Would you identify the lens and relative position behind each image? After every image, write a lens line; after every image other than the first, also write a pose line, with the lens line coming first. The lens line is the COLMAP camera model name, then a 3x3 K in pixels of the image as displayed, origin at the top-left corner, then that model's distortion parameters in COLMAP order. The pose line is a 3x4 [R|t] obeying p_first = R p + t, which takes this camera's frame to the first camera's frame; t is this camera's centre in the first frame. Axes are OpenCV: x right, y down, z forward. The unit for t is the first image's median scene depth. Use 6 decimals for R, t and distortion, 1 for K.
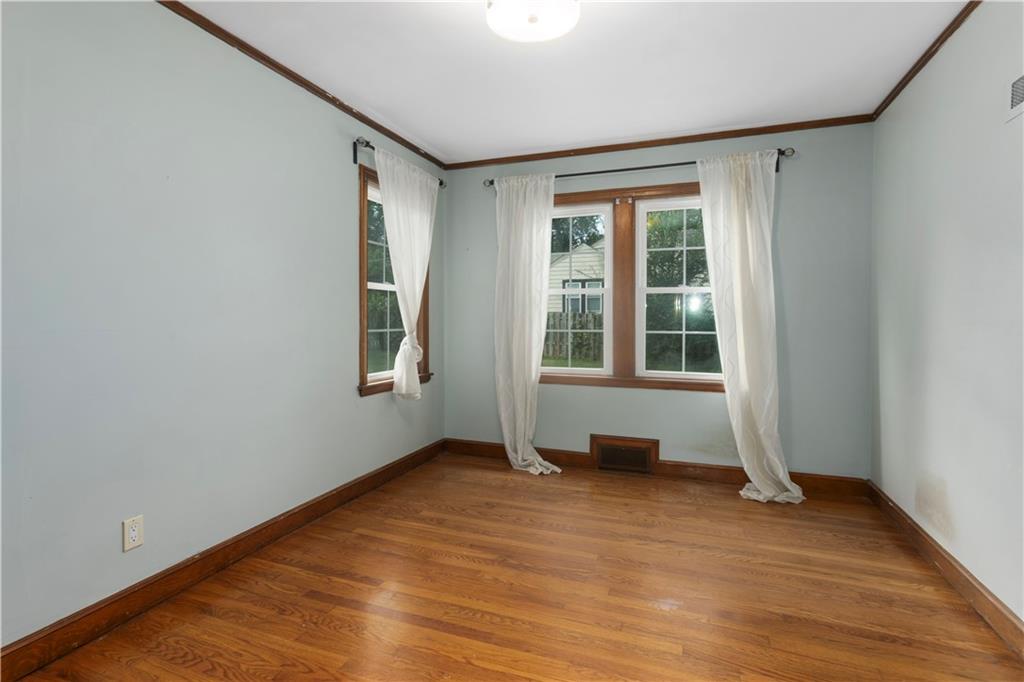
lens RADIAL K [[492.6, 0, 504.6], [0, 492.6, 329.9], [0, 0, 1]] dist [0.001719, 0.000131]
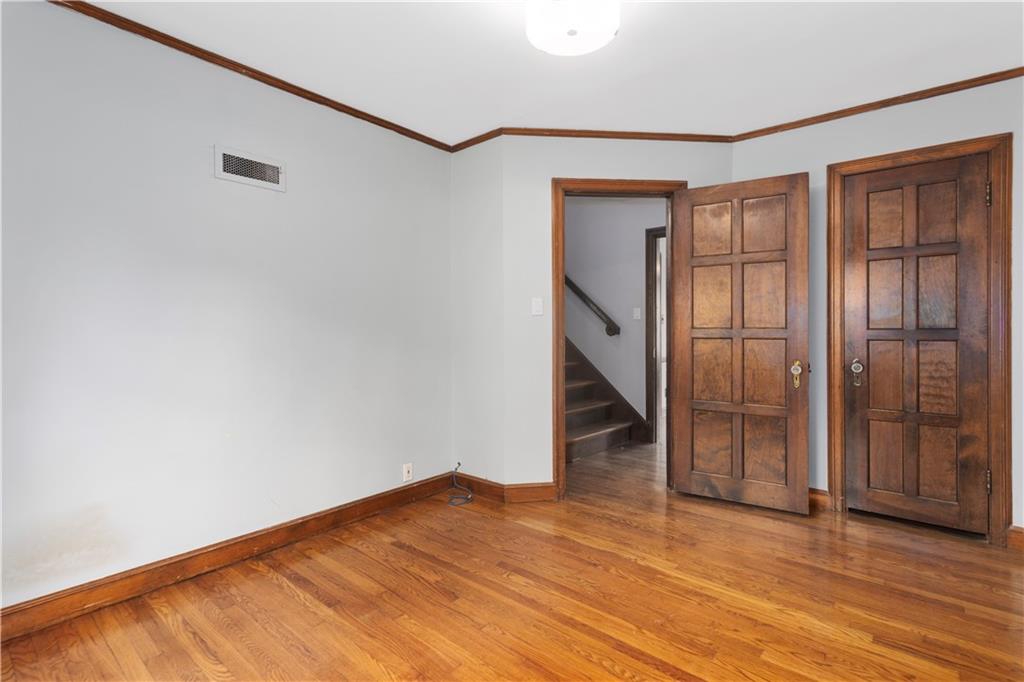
lens RADIAL K [[492.6, 0, 504.6], [0, 492.6, 329.9], [0, 0, 1]] dist [0.001719, 0.000131]
pose [[-0.943393, 0.004923, 0.331641, -0.144525], [0.017789, 0.999202, 0.035769, -0.047003], [-0.331200, 0.039644, -0.942727, 1.948404]]
